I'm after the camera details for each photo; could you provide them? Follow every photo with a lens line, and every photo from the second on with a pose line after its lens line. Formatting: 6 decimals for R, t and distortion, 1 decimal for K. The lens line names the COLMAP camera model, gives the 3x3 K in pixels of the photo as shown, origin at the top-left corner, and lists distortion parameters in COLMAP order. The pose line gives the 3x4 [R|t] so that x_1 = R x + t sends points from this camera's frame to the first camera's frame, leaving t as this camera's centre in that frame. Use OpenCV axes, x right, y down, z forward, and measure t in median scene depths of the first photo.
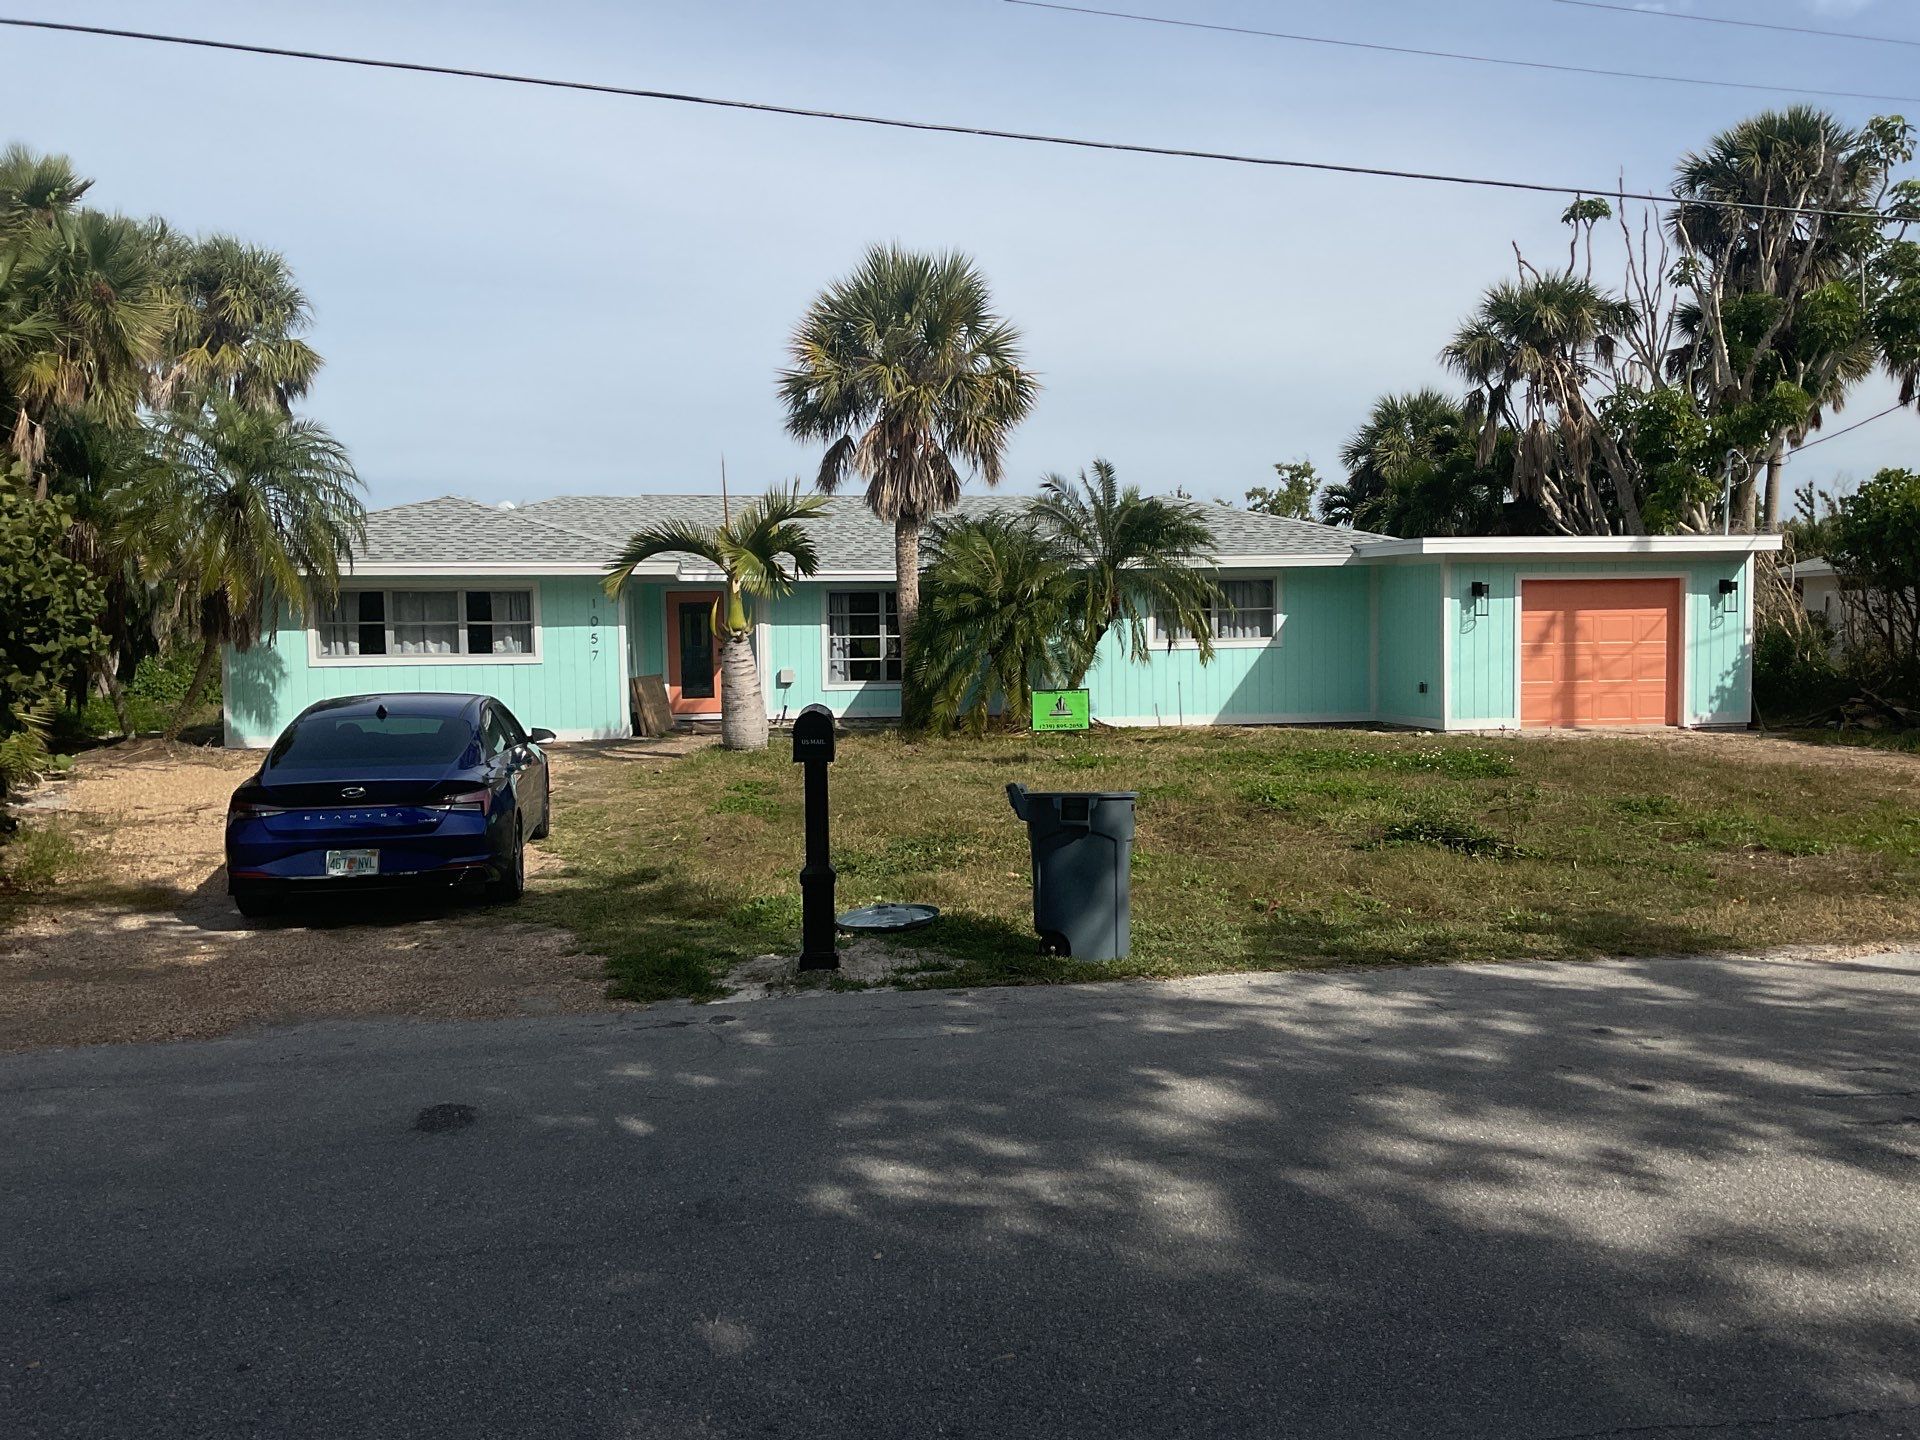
lens RADIAL K [[1581.5, 0, 962.2], [0, 1581.5, 725.2], [0, 0, 1]] dist [0.064226, -0.083737]
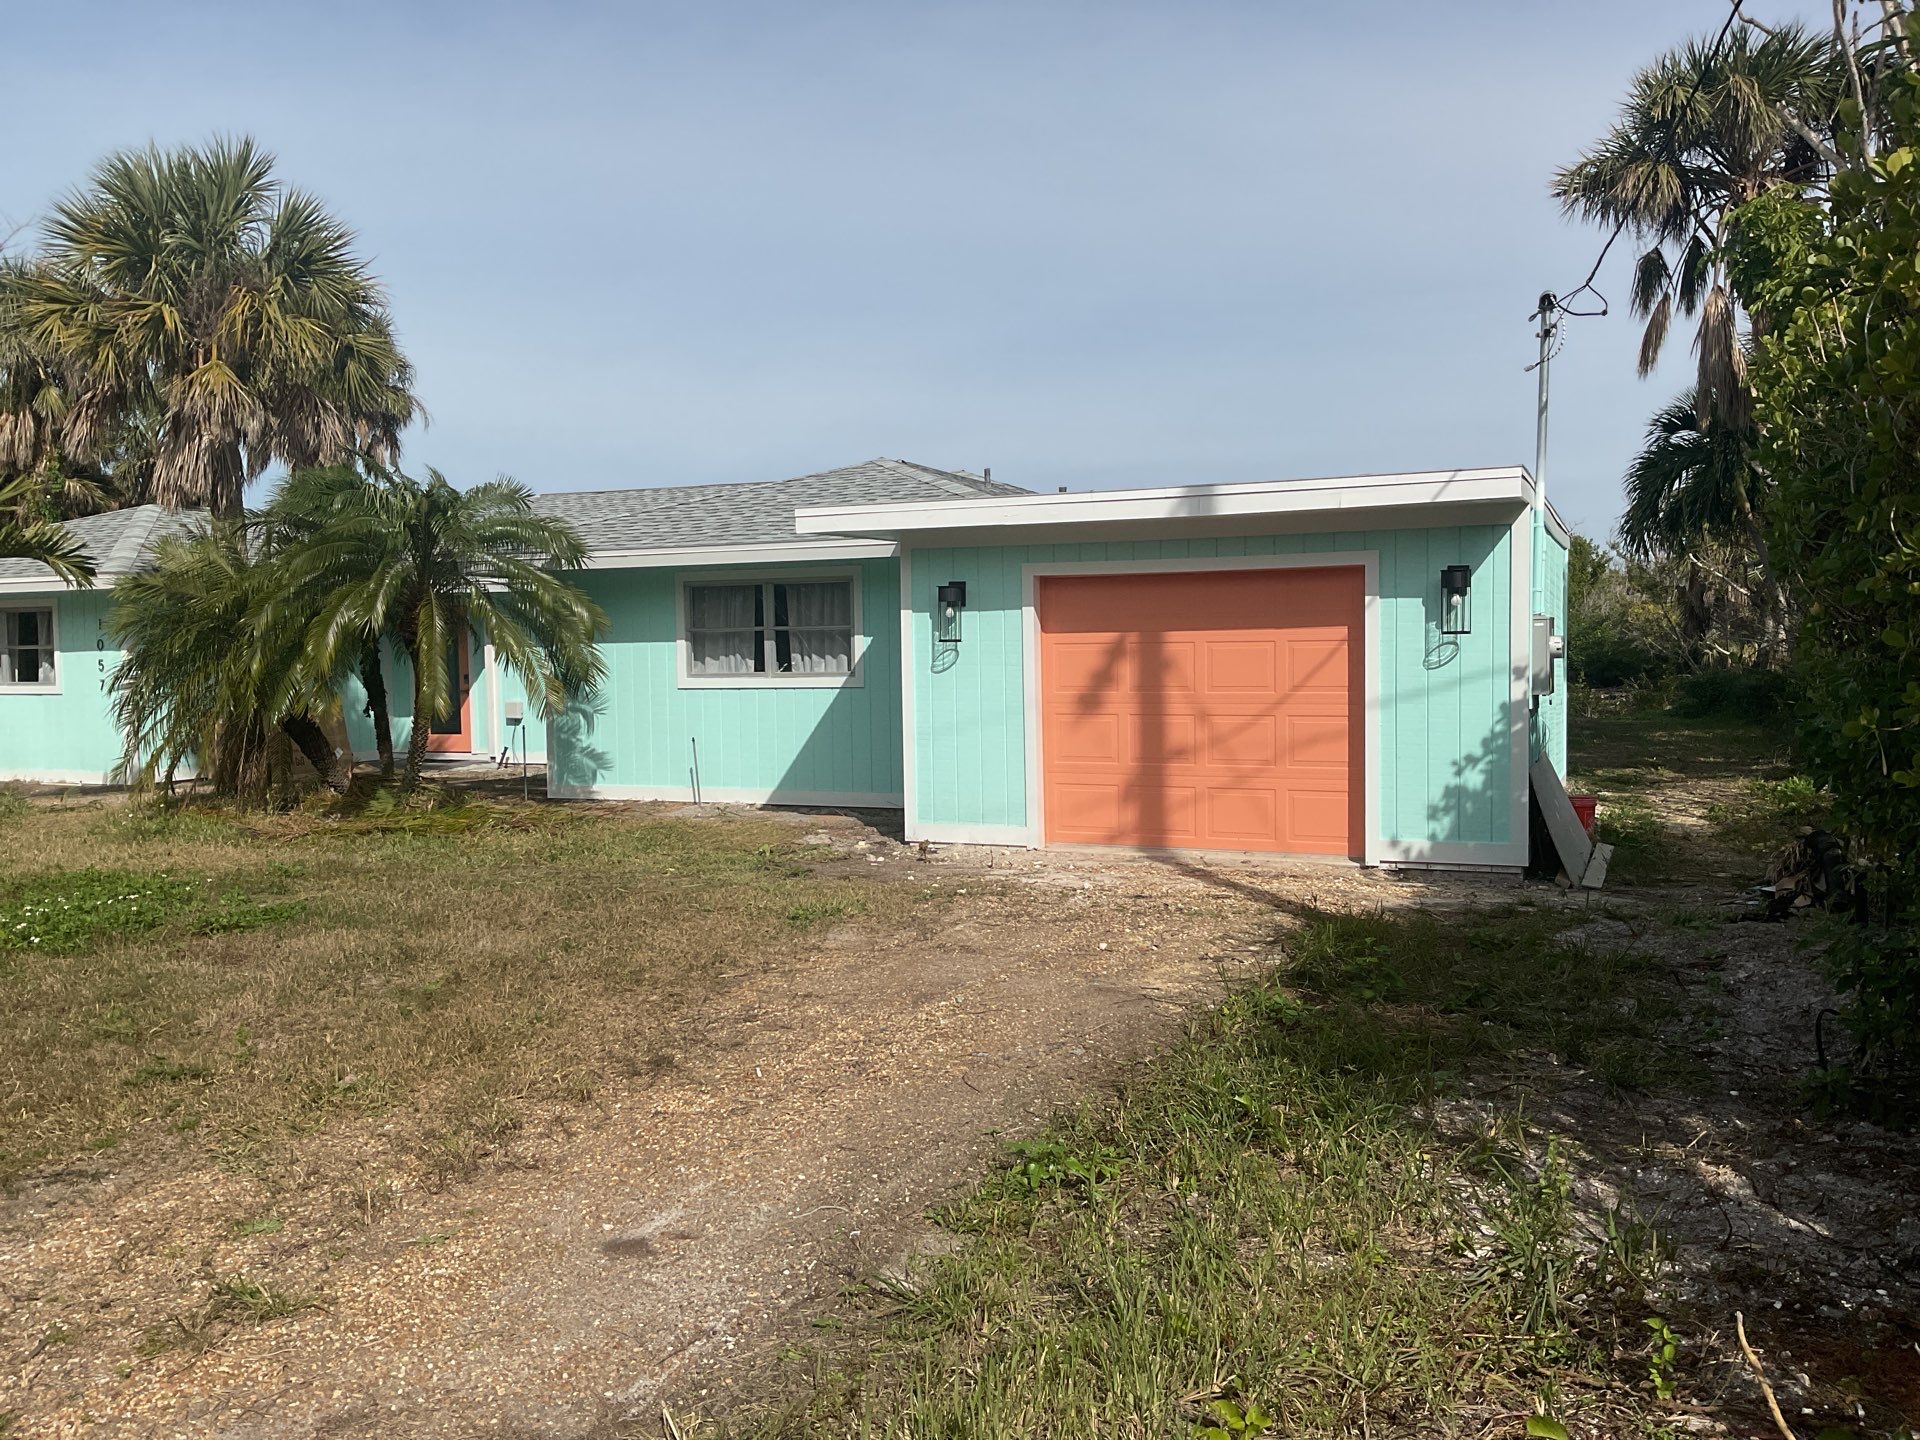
lens RADIAL K [[1581.5, 0, 953.6], [0, 1581.5, 720.1], [0, 0, 1]] dist [0.064226, -0.083737]
pose [[0.854038, 0.026461, -0.519537, 0.596003], [-0.032884, 0.999454, -0.003151, -0.038169], [0.519170, 0.019776, 0.854442, 0.510161]]
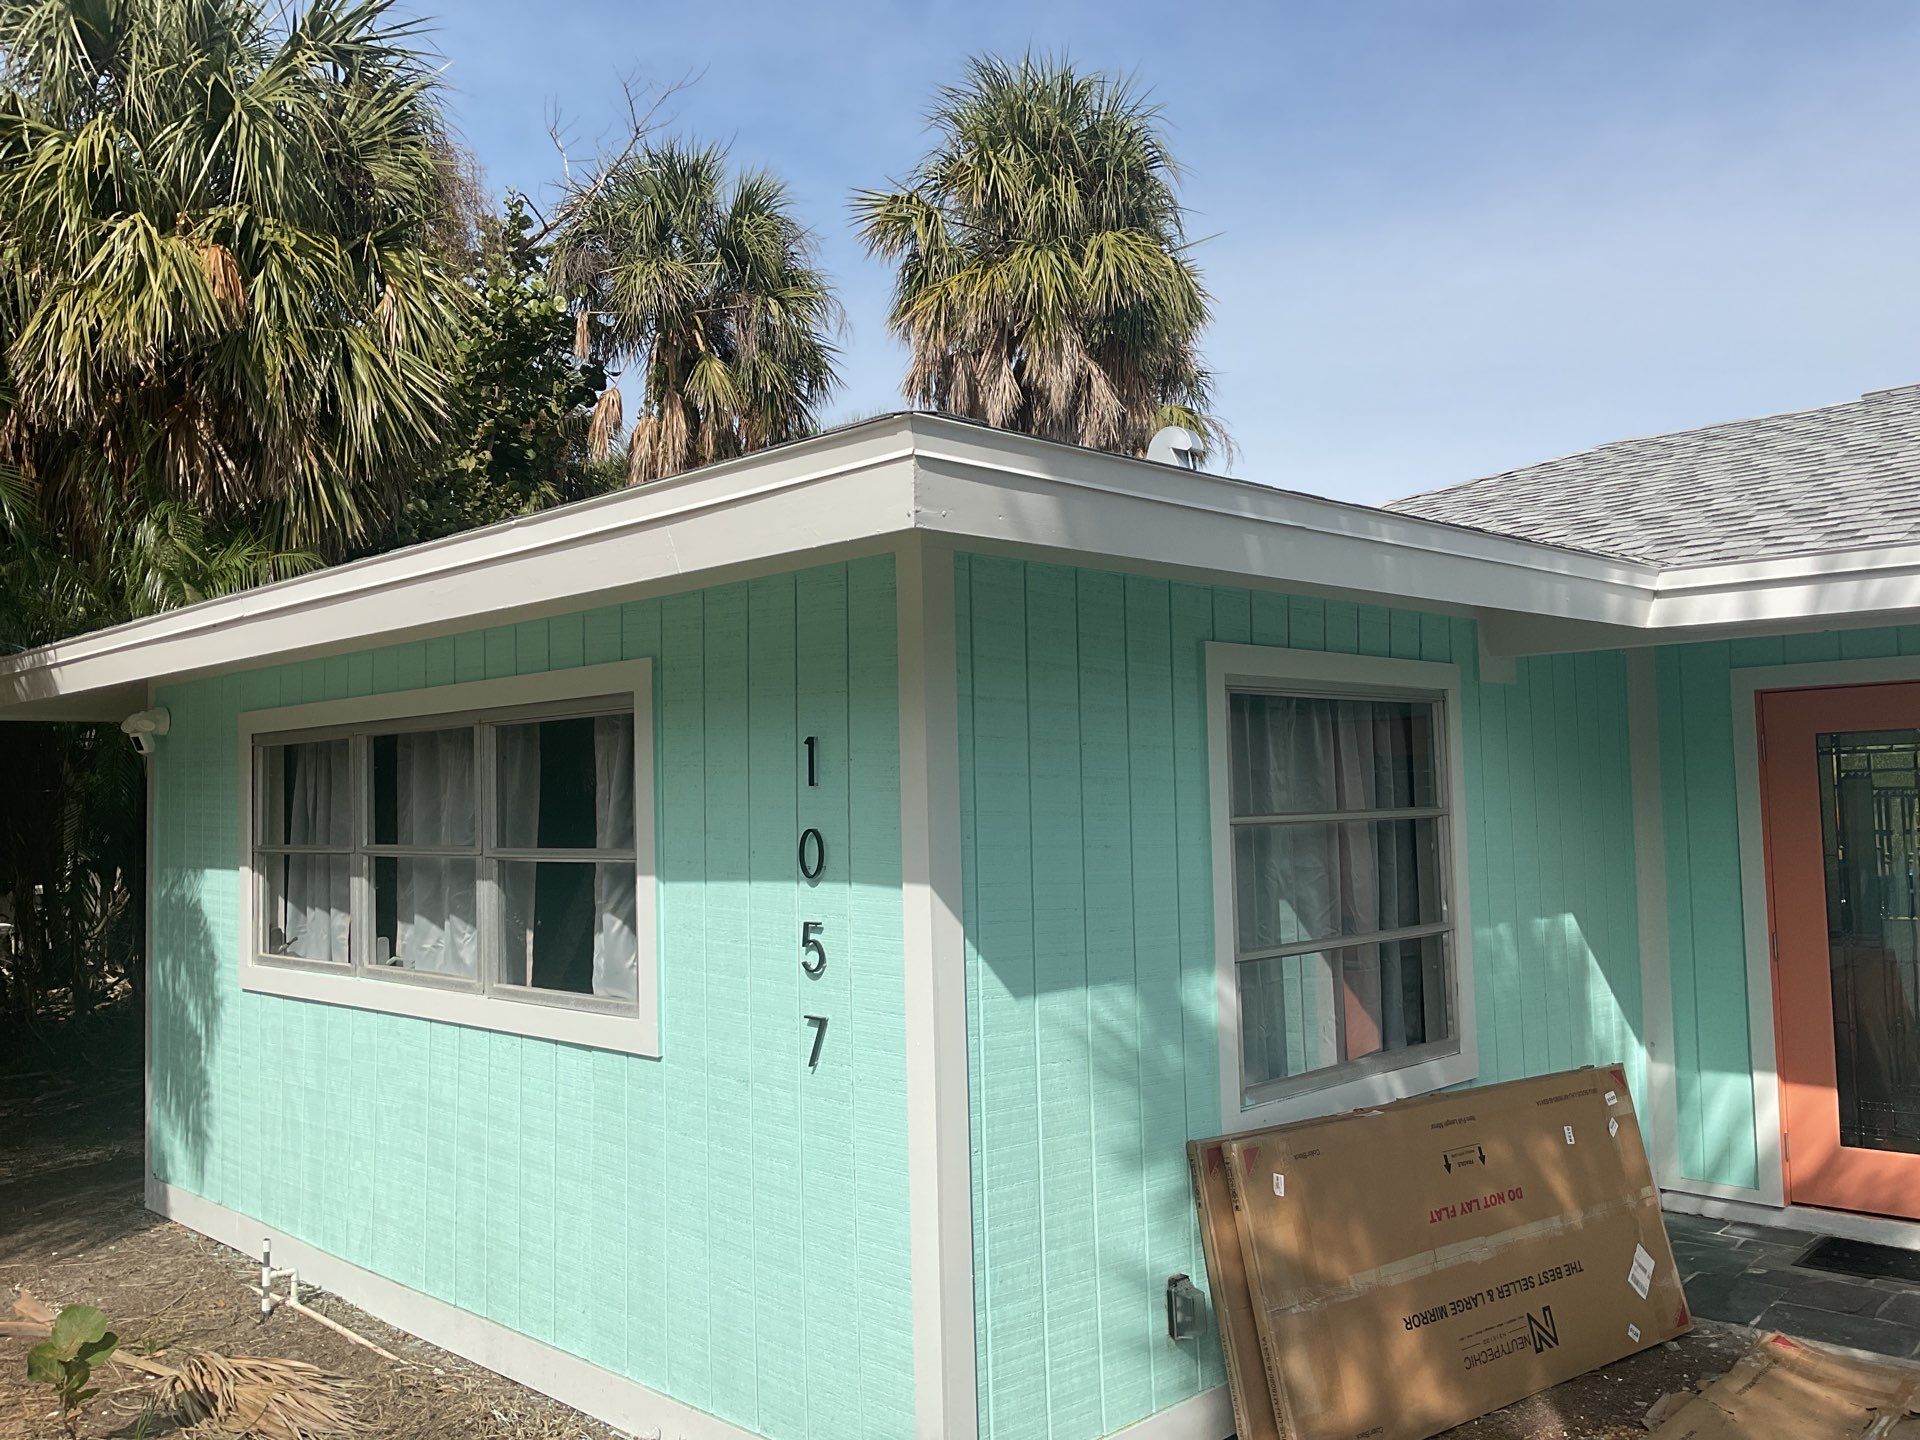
lens RADIAL K [[1581.5, 0, 967.7], [0, 1581.5, 719.7], [0, 0, 1]] dist [0.064226, -0.083737]
pose [[0.608303, -0.045345, -0.792409, -0.077703], [-0.033640, 0.995997, -0.082819, -0.066614], [0.792992, 0.077036, 0.604342, 0.903360]]
